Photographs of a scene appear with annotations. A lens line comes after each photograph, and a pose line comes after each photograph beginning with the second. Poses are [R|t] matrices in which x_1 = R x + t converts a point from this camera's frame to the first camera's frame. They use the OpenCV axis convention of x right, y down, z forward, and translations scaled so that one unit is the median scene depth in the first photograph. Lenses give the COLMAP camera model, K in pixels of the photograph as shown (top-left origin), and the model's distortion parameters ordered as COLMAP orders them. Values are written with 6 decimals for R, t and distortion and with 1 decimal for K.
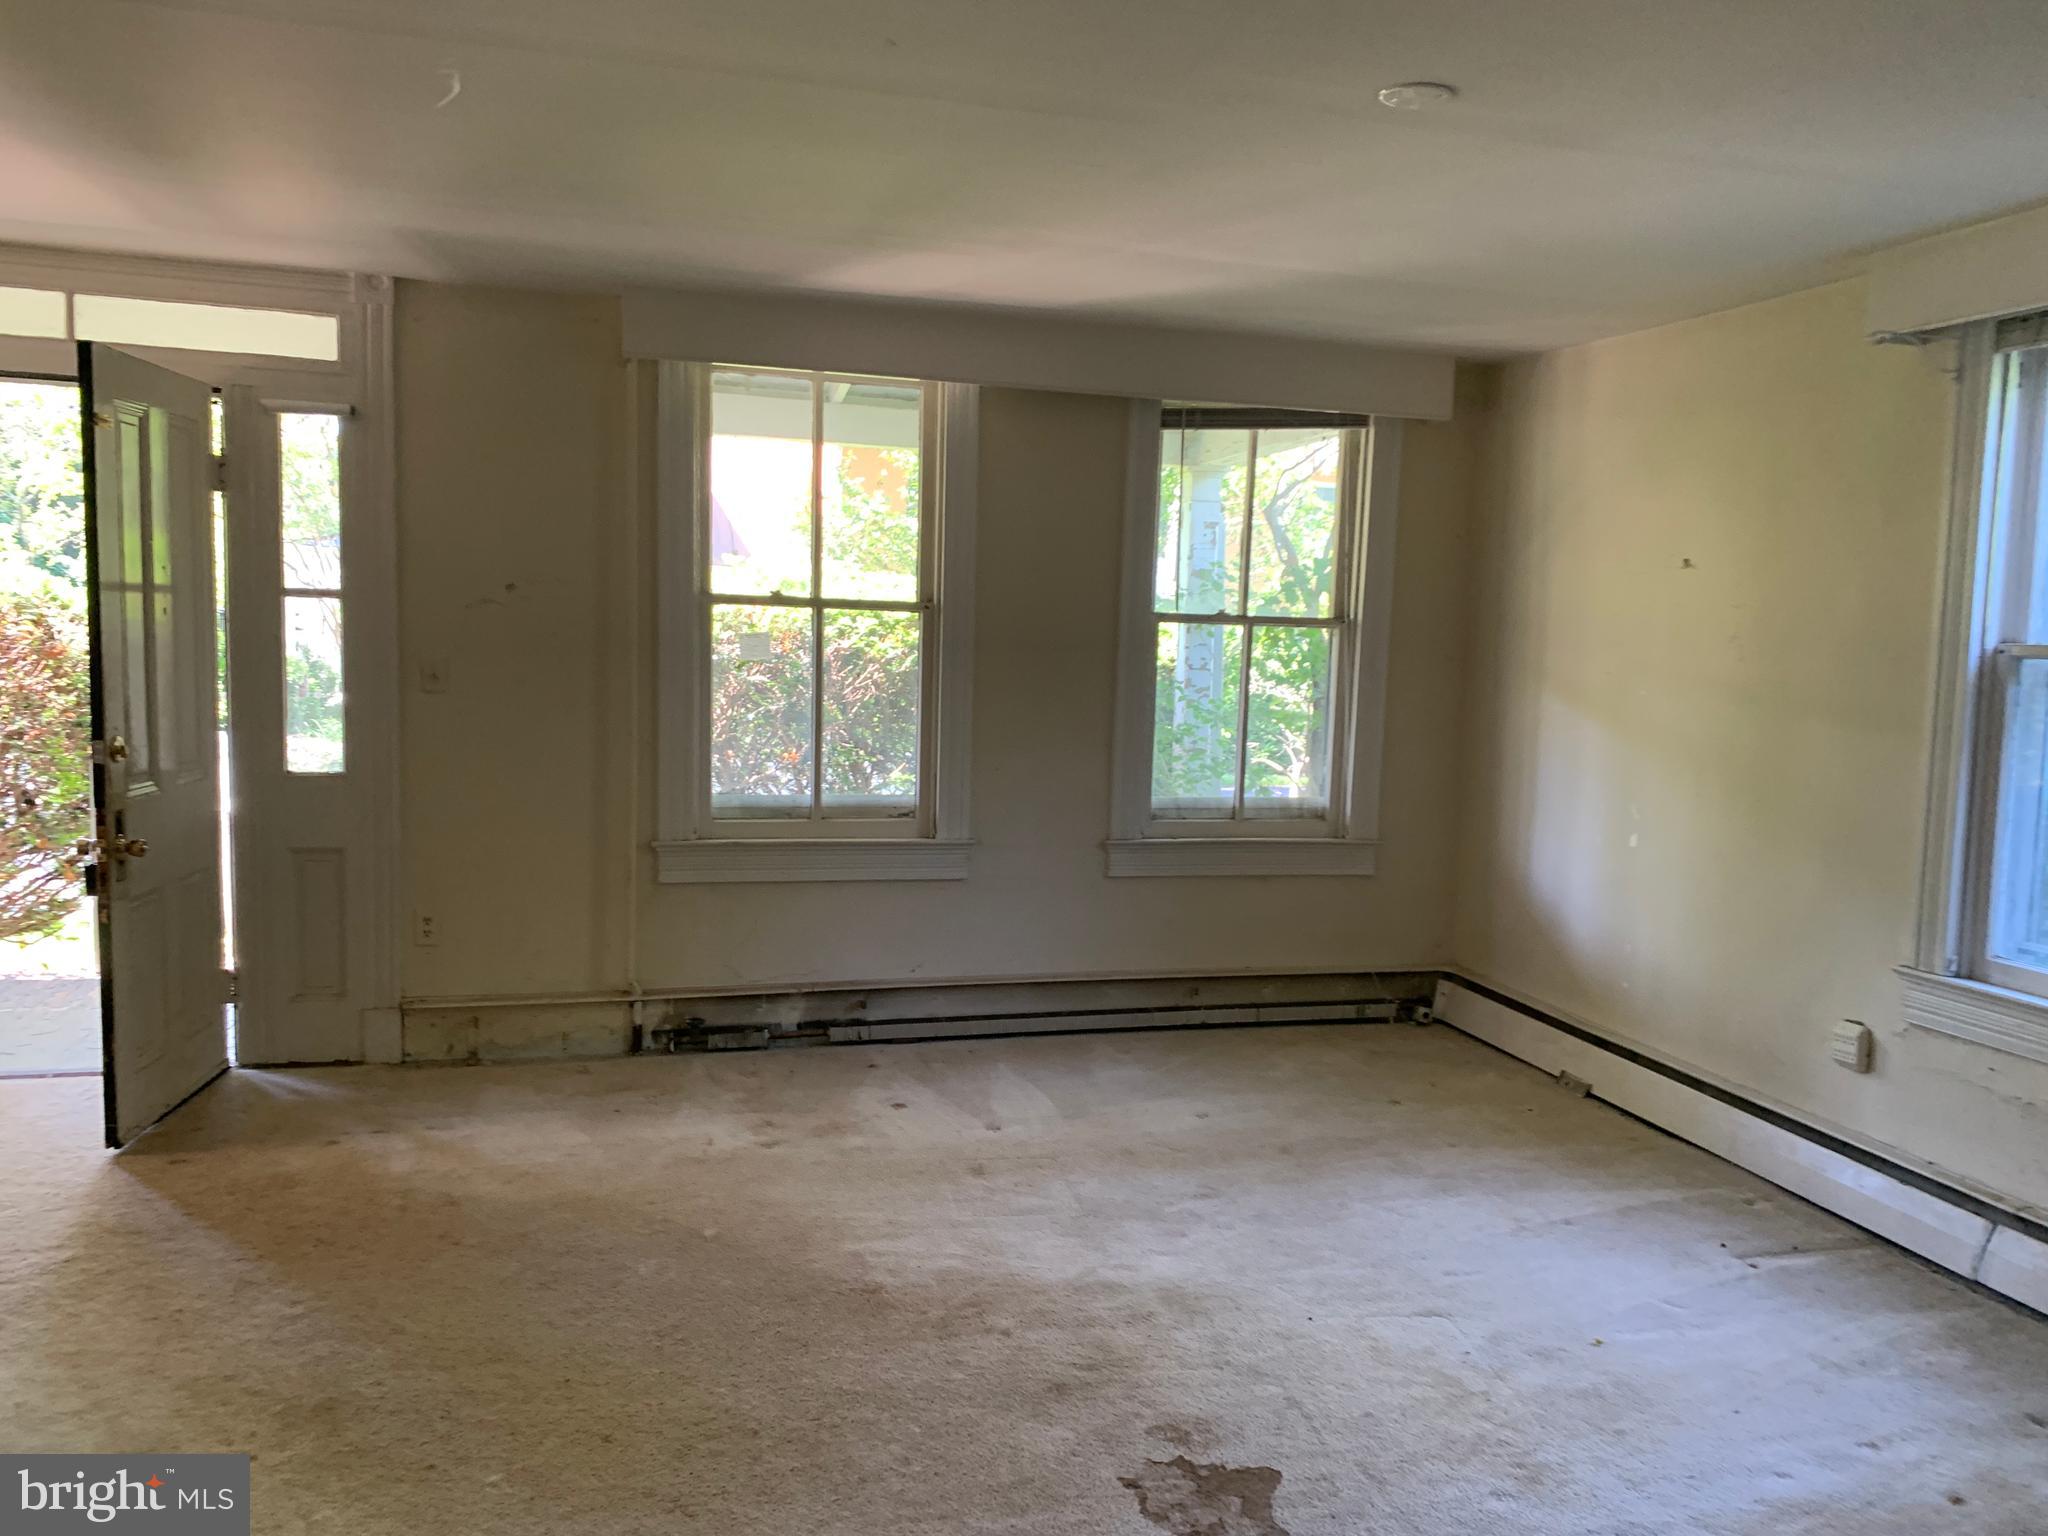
lens RADIAL K [[1557.7, 0, 1024.0], [0, 1557.7, 768.0], [0, 0, 1]] dist [0.043133, -0.080354]
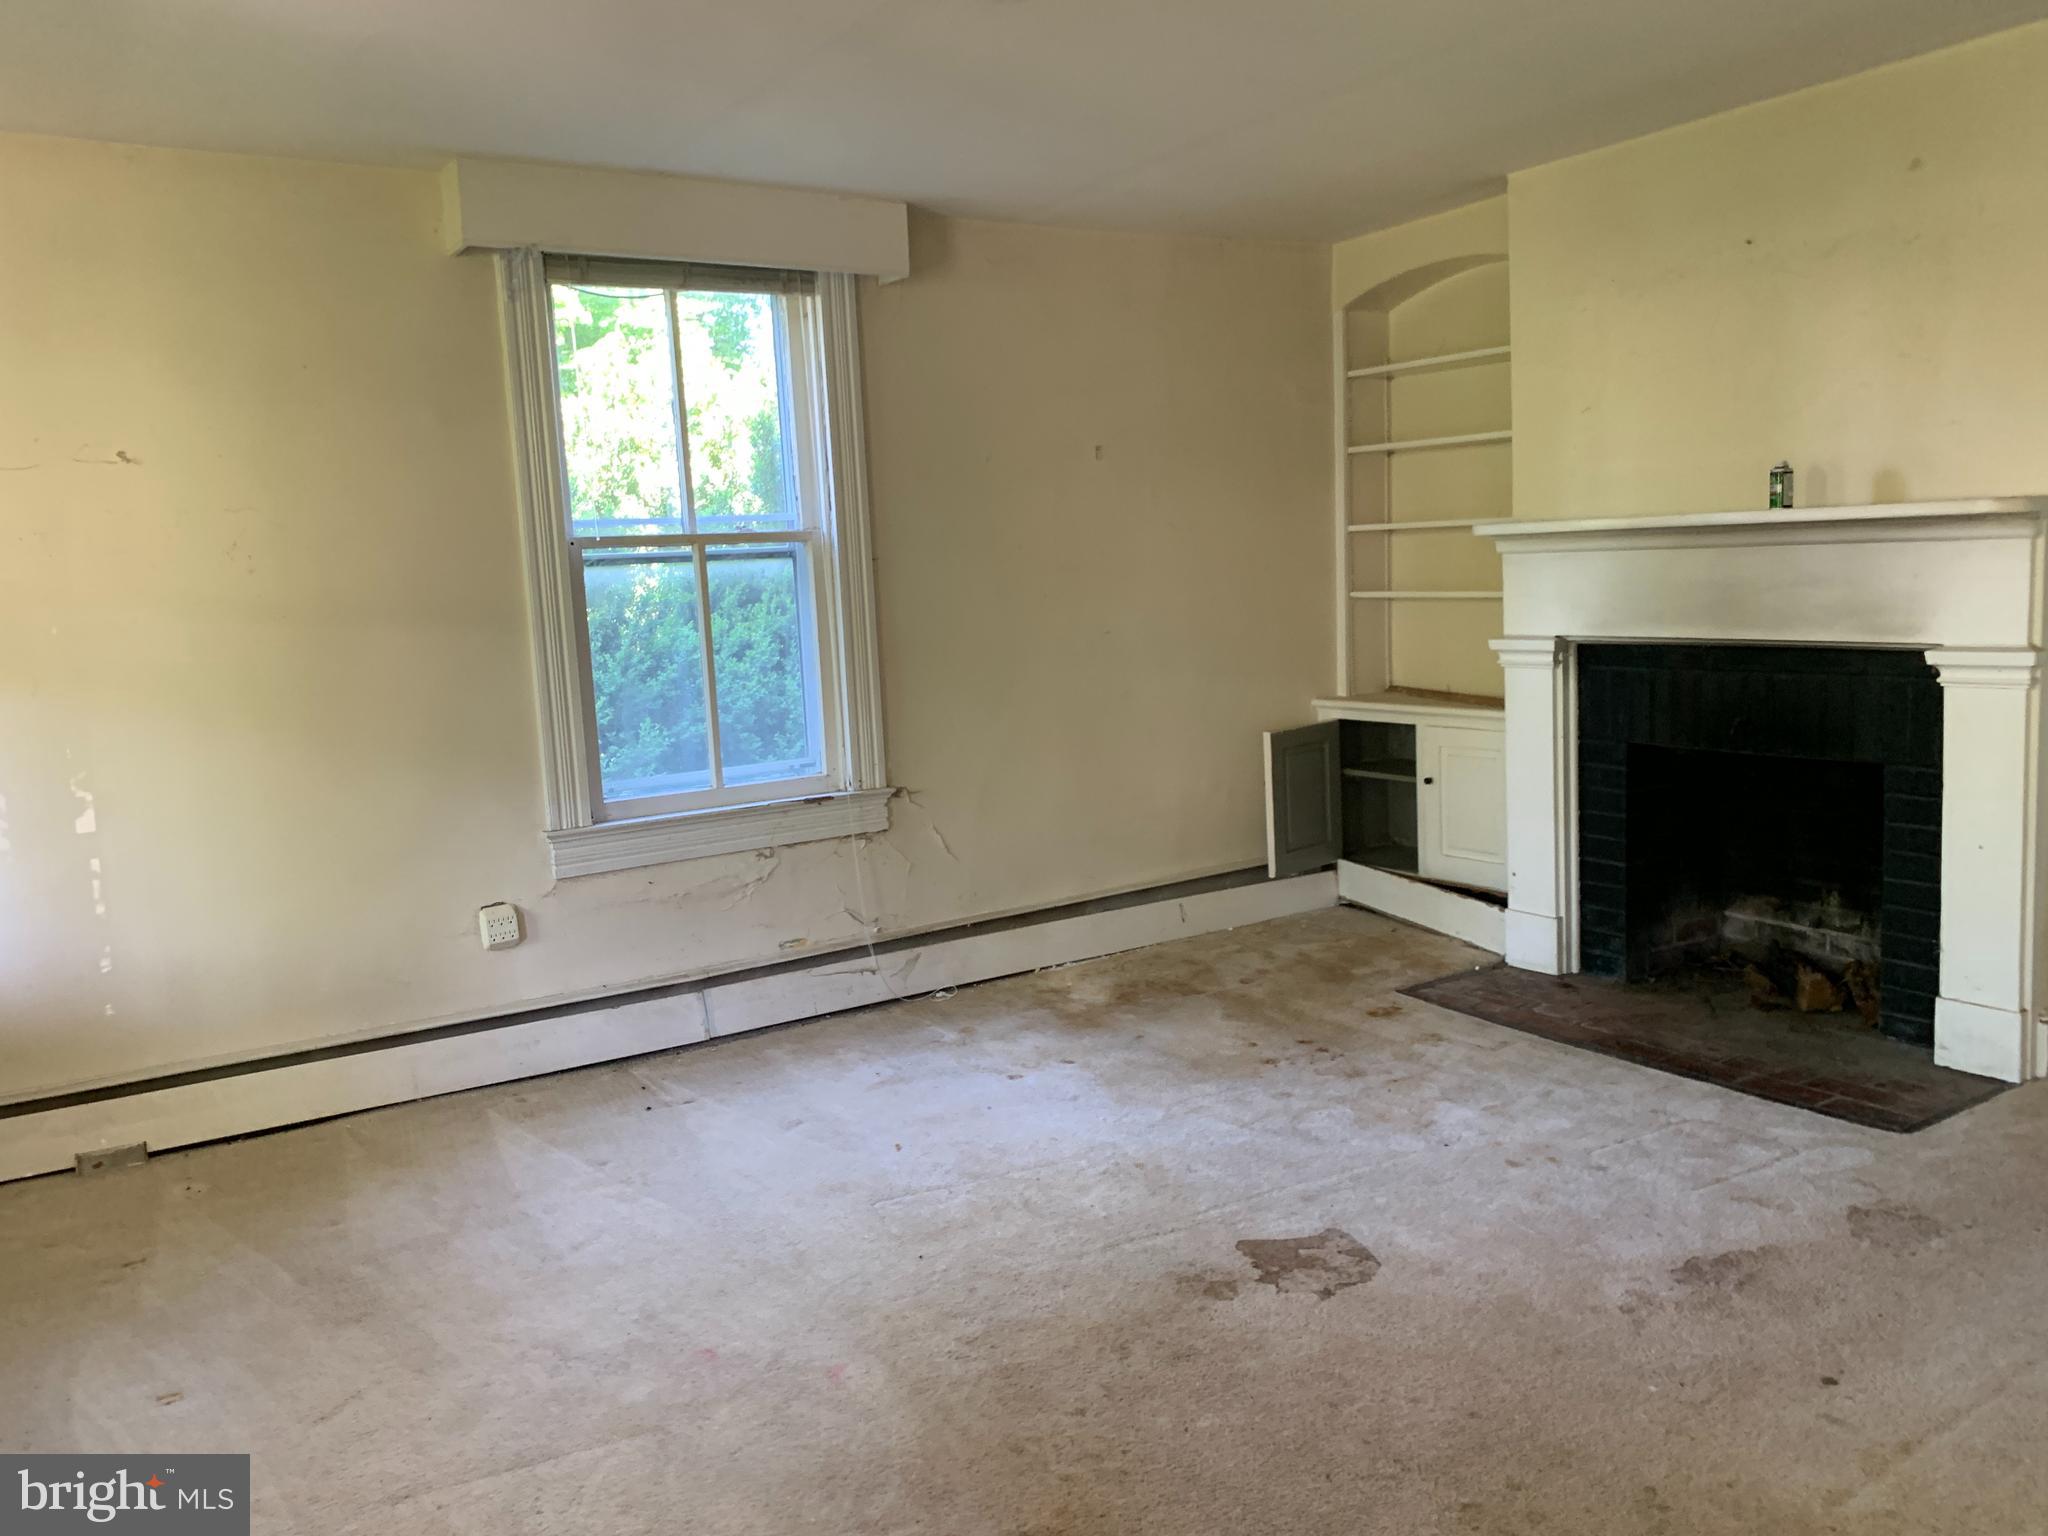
lens RADIAL K [[1557.7, 0, 1024.0], [0, 1557.7, 768.0], [0, 0, 1]] dist [0.043133, -0.080354]
pose [[-0.292682, -0.150710, 0.944258, -0.495990], [0.118829, 0.974114, 0.192307, -0.078412], [-0.948798, 0.168490, -0.267197, 0.828815]]
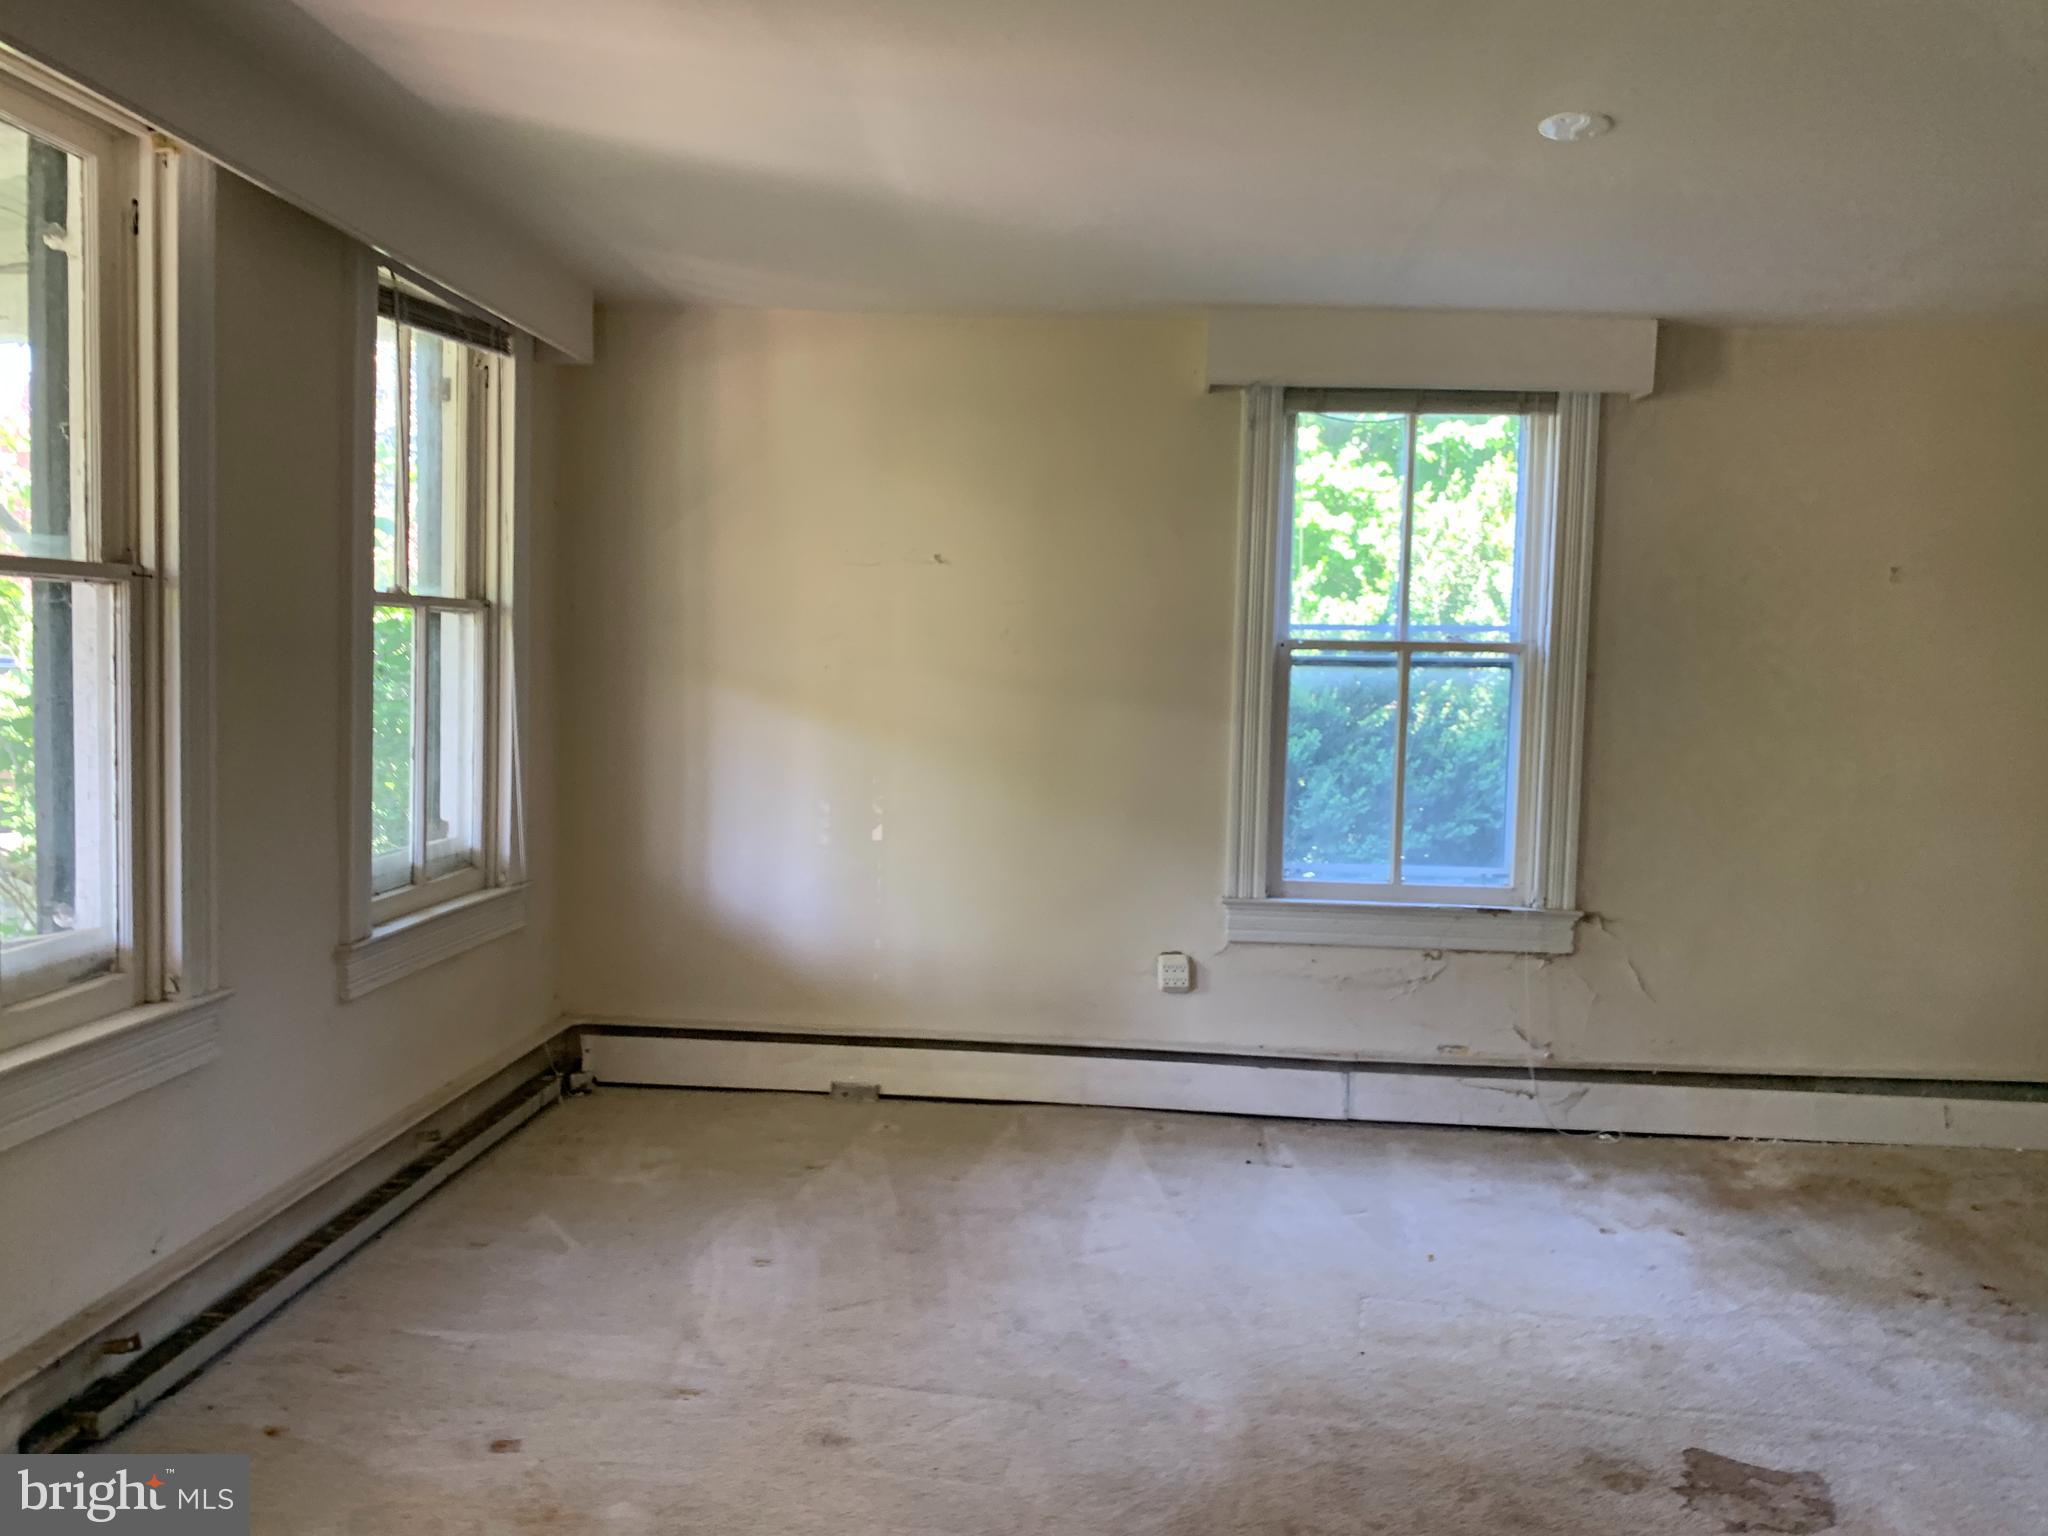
lens RADIAL K [[1557.7, 0, 1024.0], [0, 1557.7, 768.0], [0, 0, 1]] dist [0.043133, -0.080354]
pose [[0.331104, -0.087919, 0.939490, -0.551043], [0.069061, 0.995237, 0.068797, -0.061907], [-0.941064, 0.042103, 0.335599, 0.625084]]
